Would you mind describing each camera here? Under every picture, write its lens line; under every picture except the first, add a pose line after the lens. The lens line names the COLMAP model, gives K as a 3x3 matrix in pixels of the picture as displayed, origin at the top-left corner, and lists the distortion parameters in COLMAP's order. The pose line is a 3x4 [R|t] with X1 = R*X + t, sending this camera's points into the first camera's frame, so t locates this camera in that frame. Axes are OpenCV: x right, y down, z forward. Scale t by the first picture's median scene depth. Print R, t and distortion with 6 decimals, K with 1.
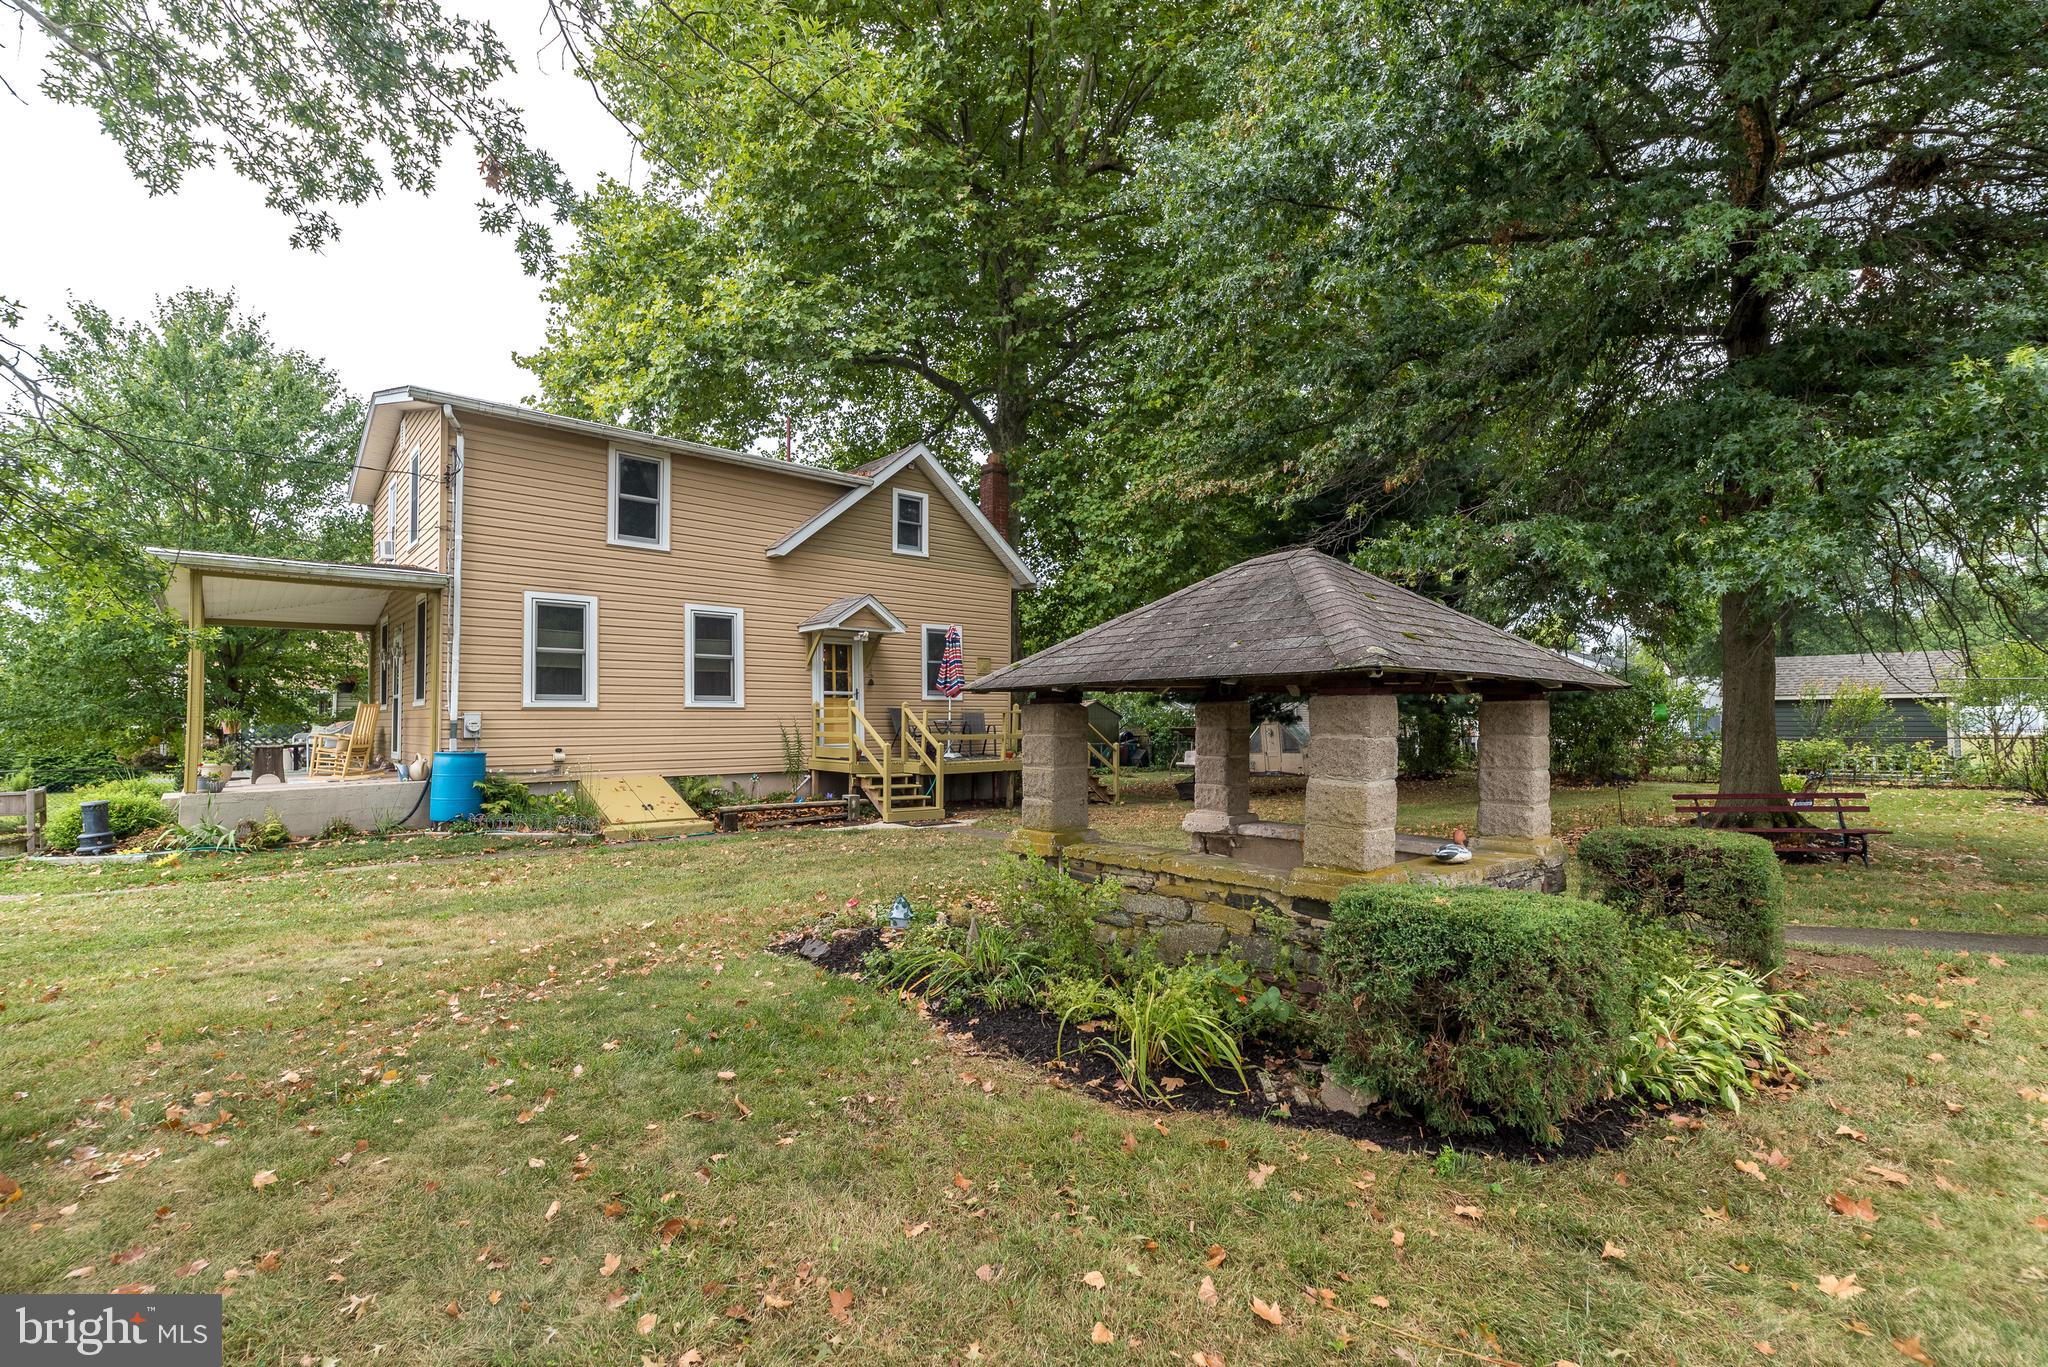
lens RADIAL K [[901.4, 0, 1024.0], [0, 901.4, 683.5], [0, 0, 1]] dist [0.009535, 0.000053]
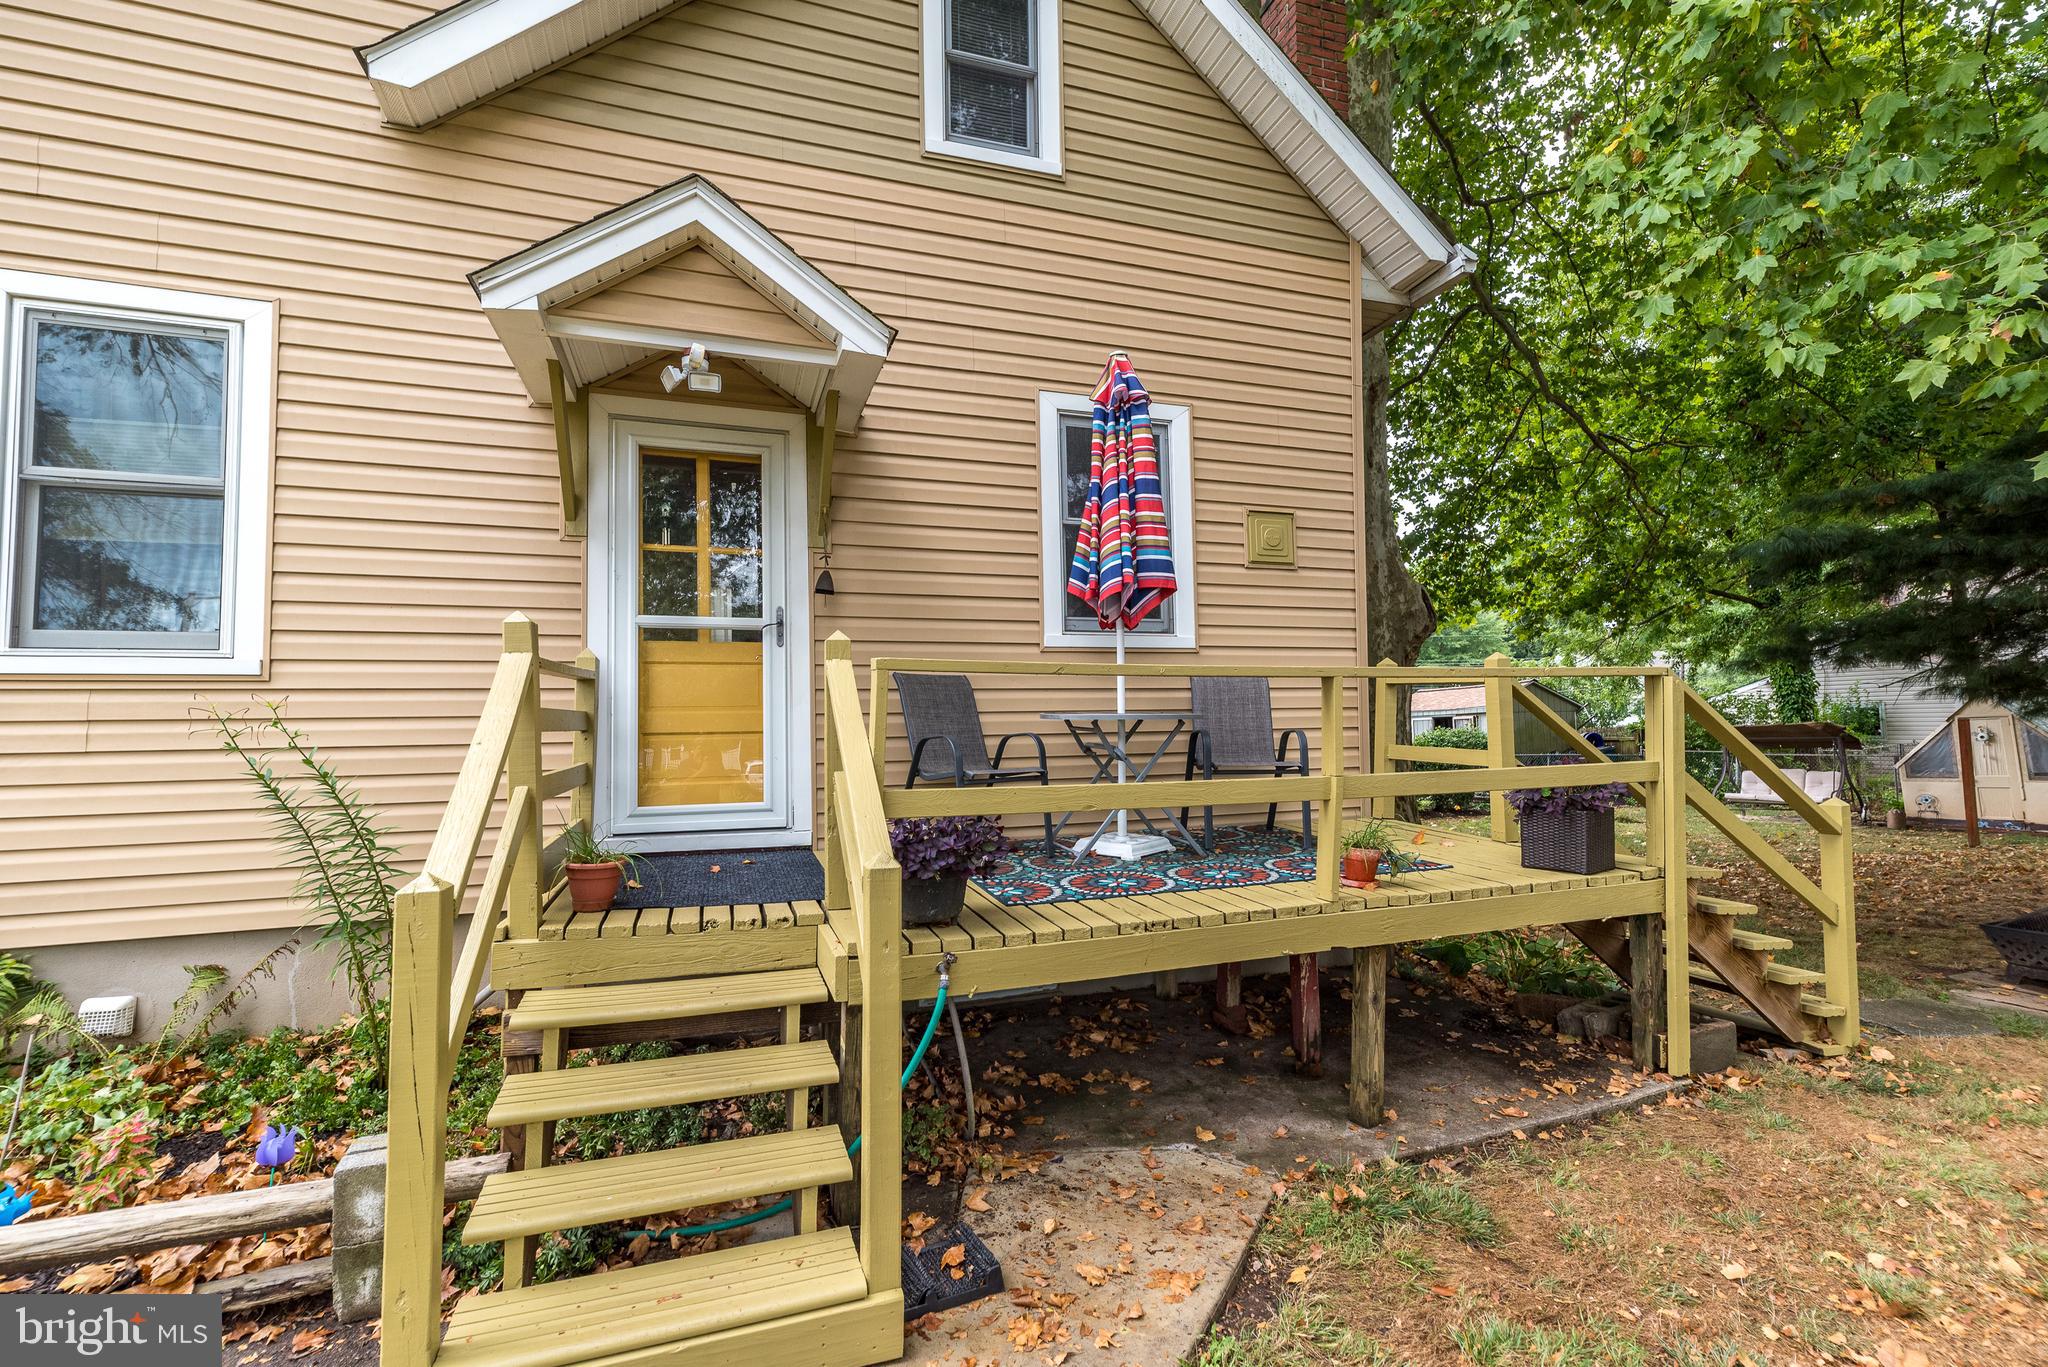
lens RADIAL K [[901.3, 0, 1044.3], [0, 901.3, 692.1], [0, 0, 1]] dist [0.007837, -0.000133]
pose [[0.933340, -0.025345, -0.358098, -0.008438], [0.022528, 0.999674, -0.012036, 0.037605], [0.358286, 0.003167, 0.933606, 0.764402]]
